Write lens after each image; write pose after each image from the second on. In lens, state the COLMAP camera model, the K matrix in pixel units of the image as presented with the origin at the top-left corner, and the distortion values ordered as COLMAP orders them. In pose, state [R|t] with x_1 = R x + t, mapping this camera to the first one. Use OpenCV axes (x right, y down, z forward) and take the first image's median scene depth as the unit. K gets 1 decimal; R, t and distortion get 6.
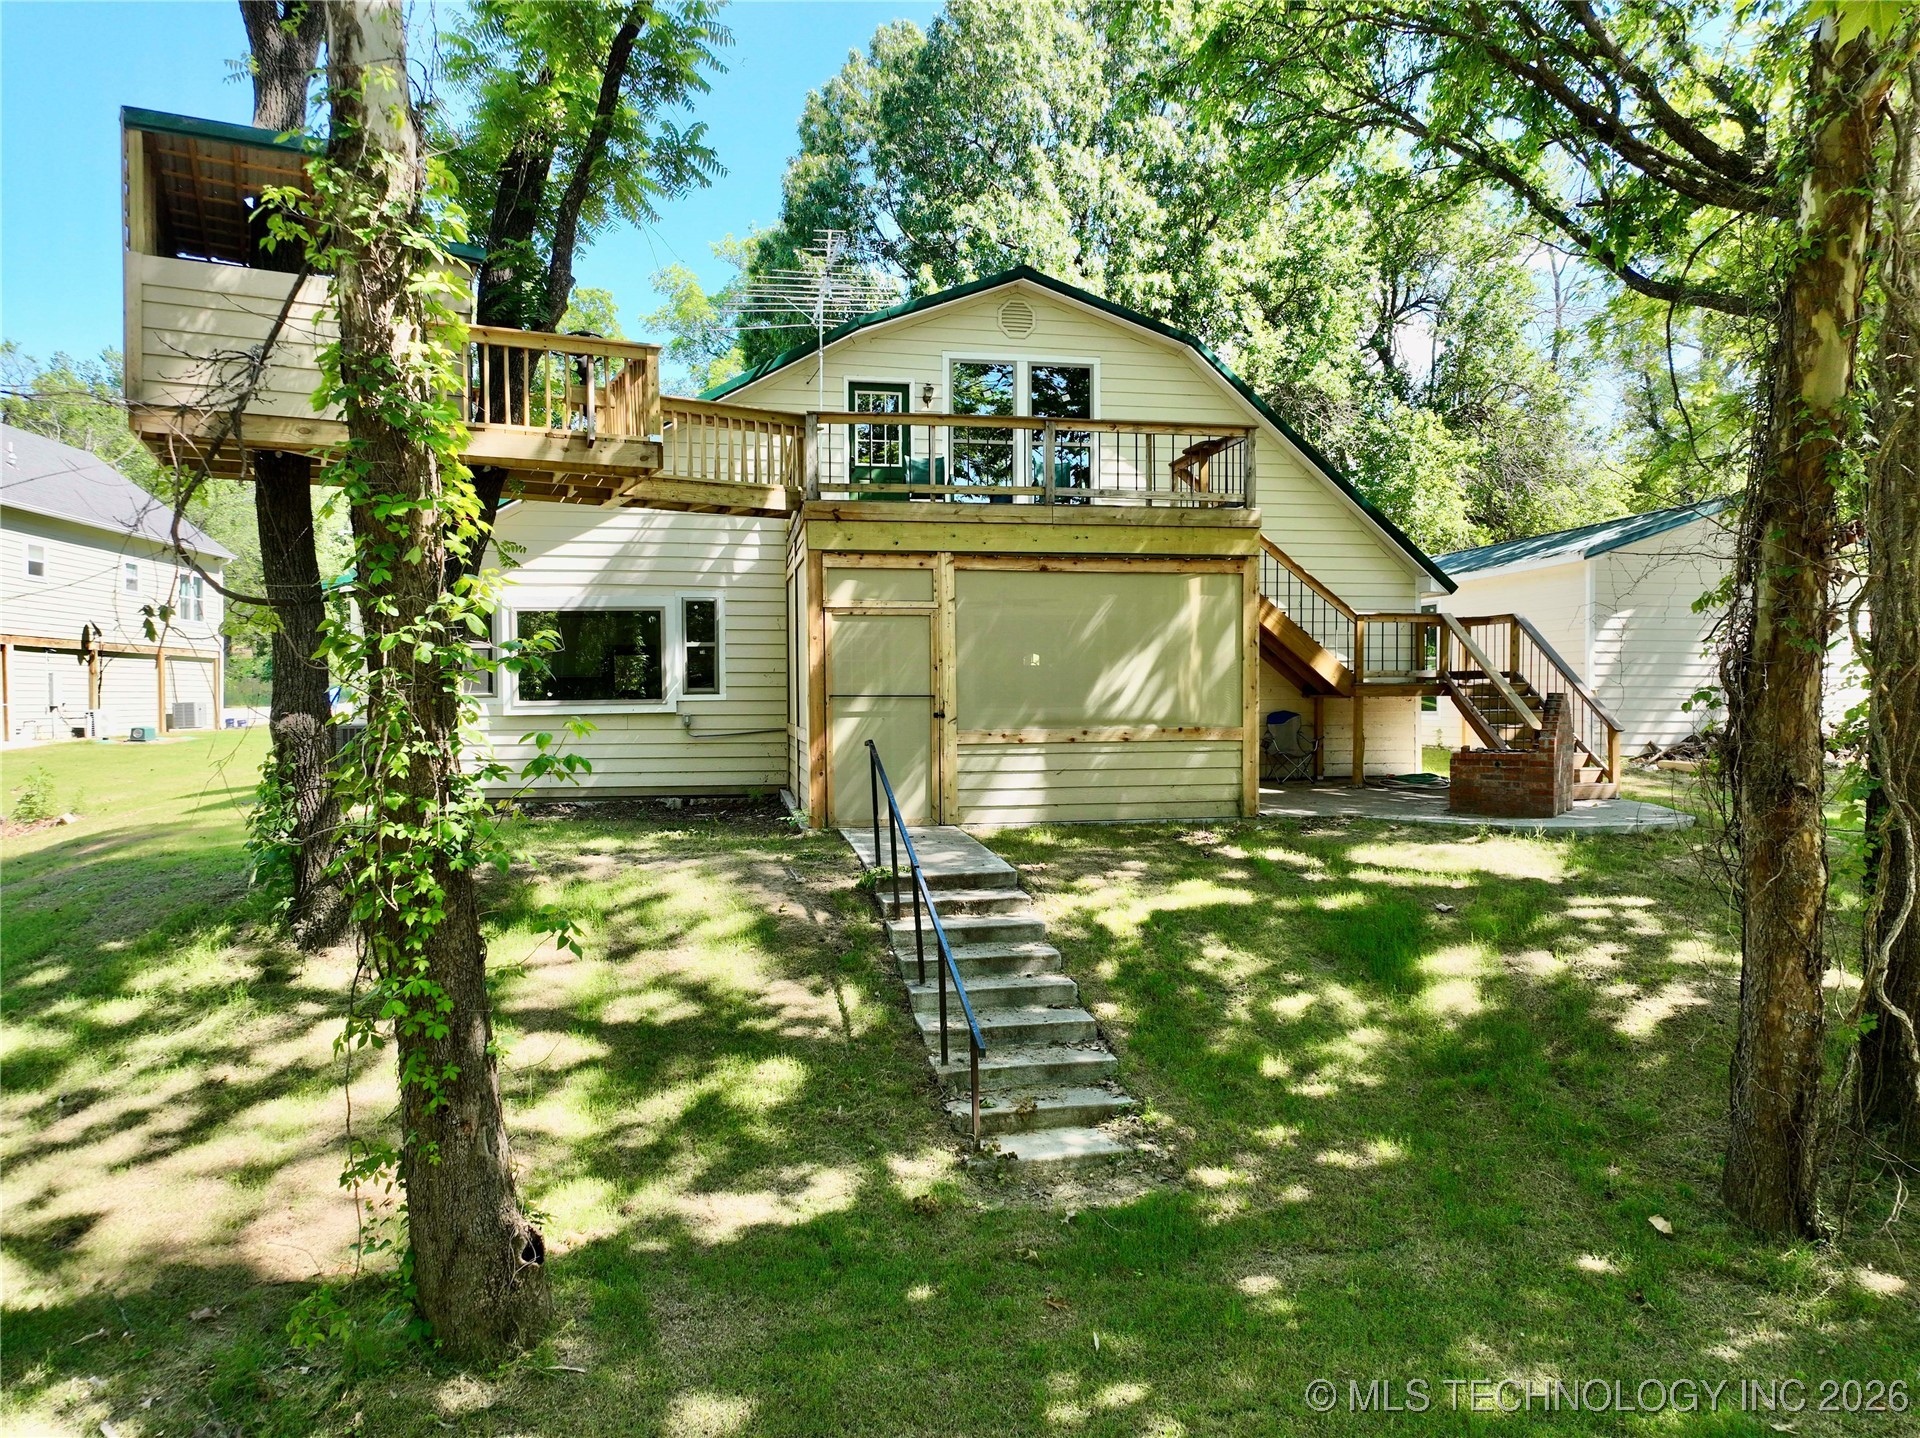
lens RADIAL K [[1351.4, 0, 955.4], [0, 1351.4, 721.5], [0, 0, 1]] dist [0.003651, 0.009027]
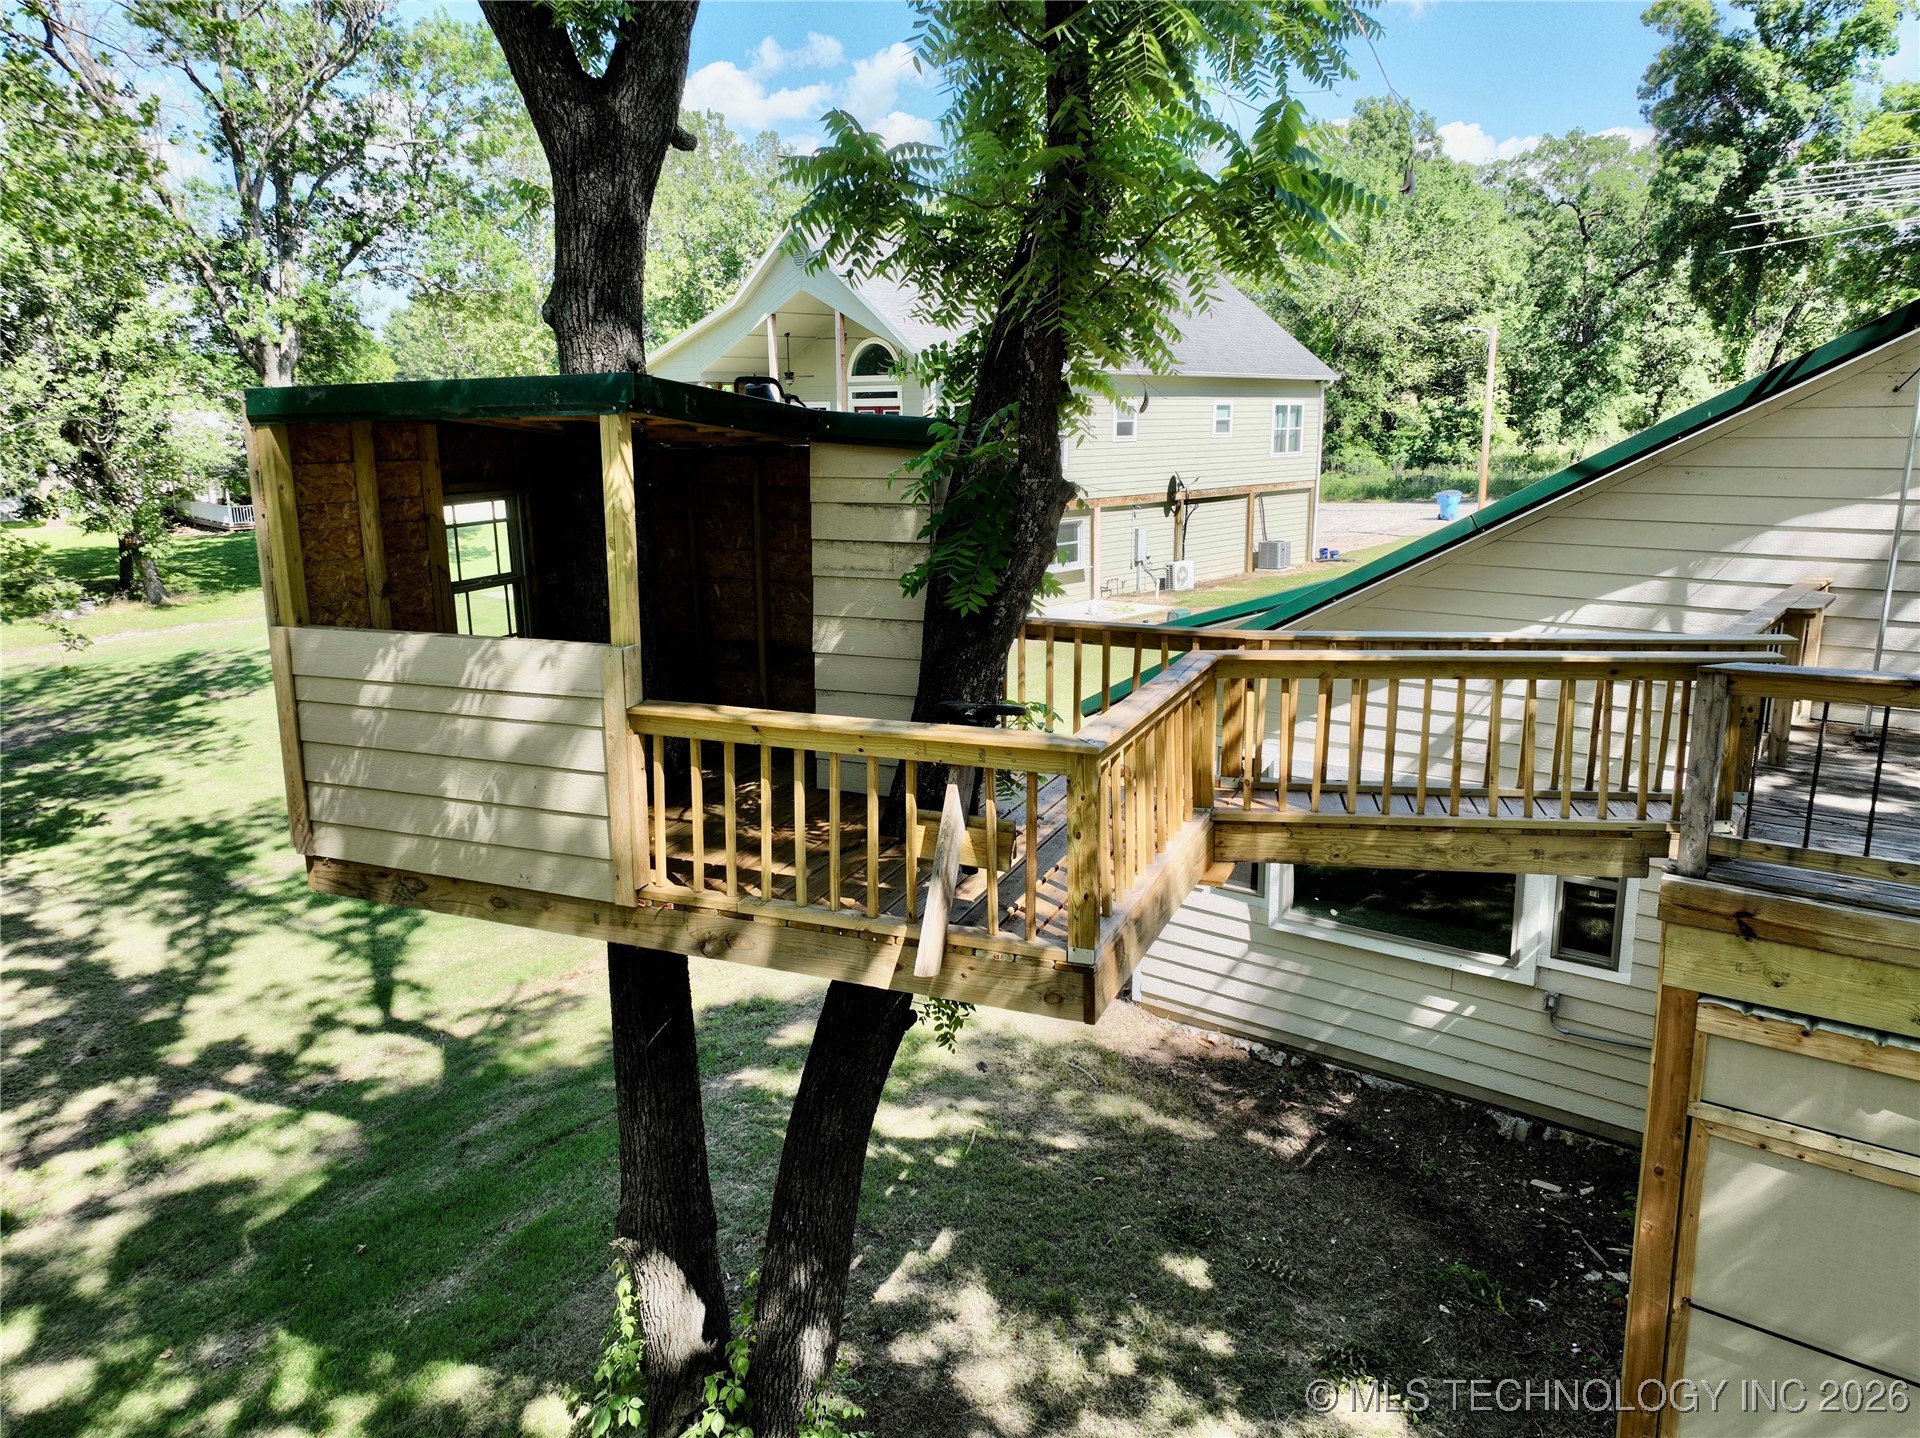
lens RADIAL K [[1346.3, 0, 960.0], [0, 1346.3, 719.0], [0, 0, 1]] dist [-0.000586, 0.016357]
pose [[0.664535, 0.163549, -0.729140, 0.032274], [-0.006144, 0.976918, 0.213527, -0.234622], [0.747232, -0.137416, 0.650200, 0.443808]]
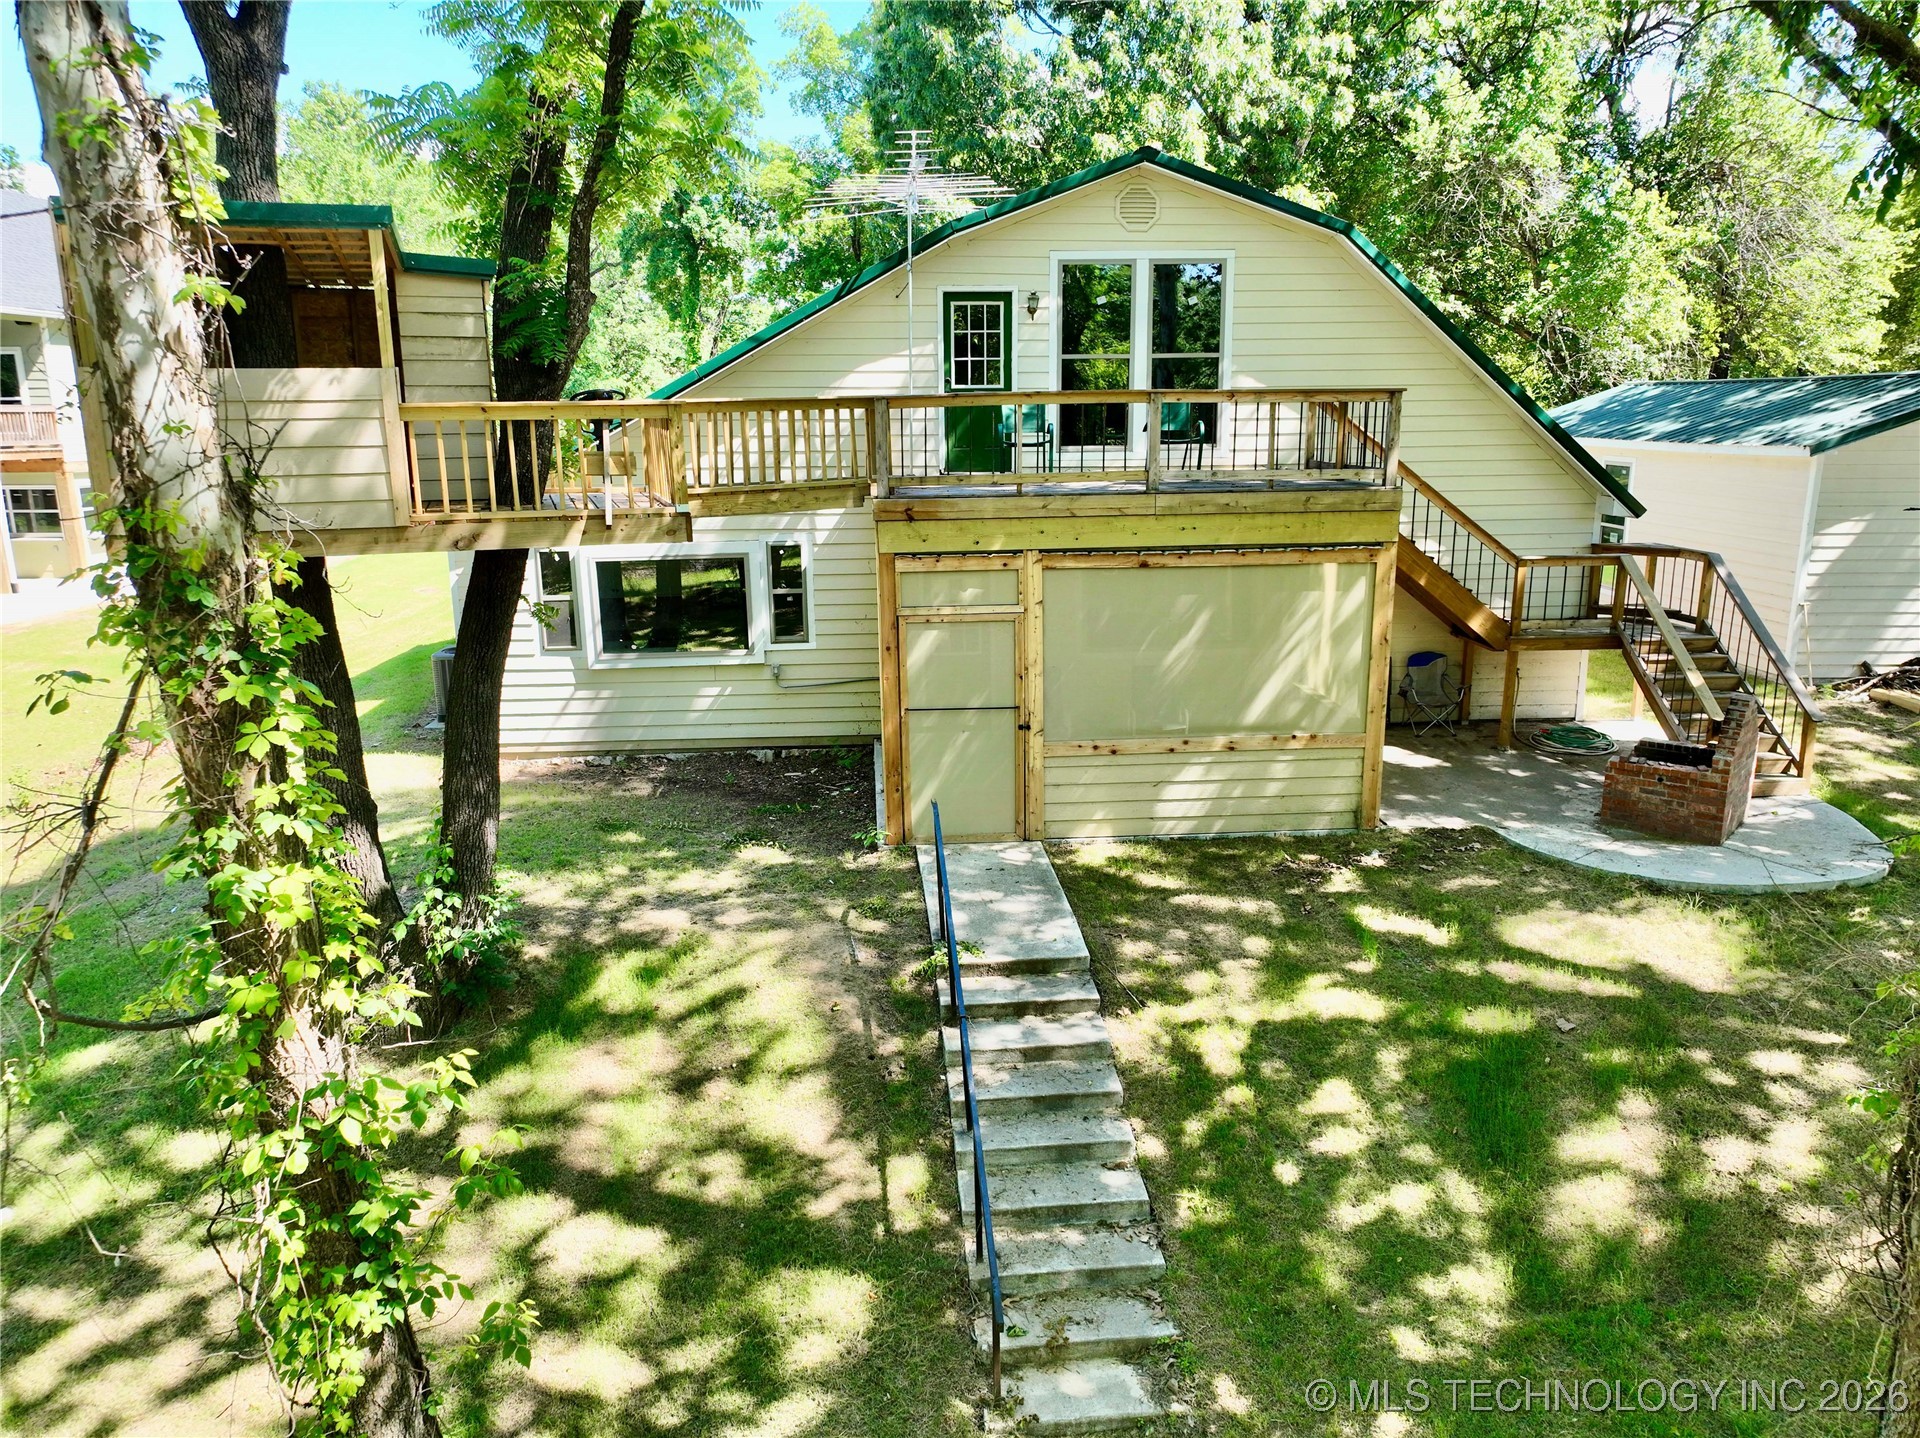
lens RADIAL K [[1350.6, 0, 960.0], [0, 1350.6, 719.0], [0, 0, 1]] dist [-0.000639, 0.021382]
pose [[0.992828, 0.021629, -0.117581, 0.042131], [0.003515, 0.977792, 0.209549, -0.162929], [0.119502, -0.208460, 0.970703, 0.082100]]
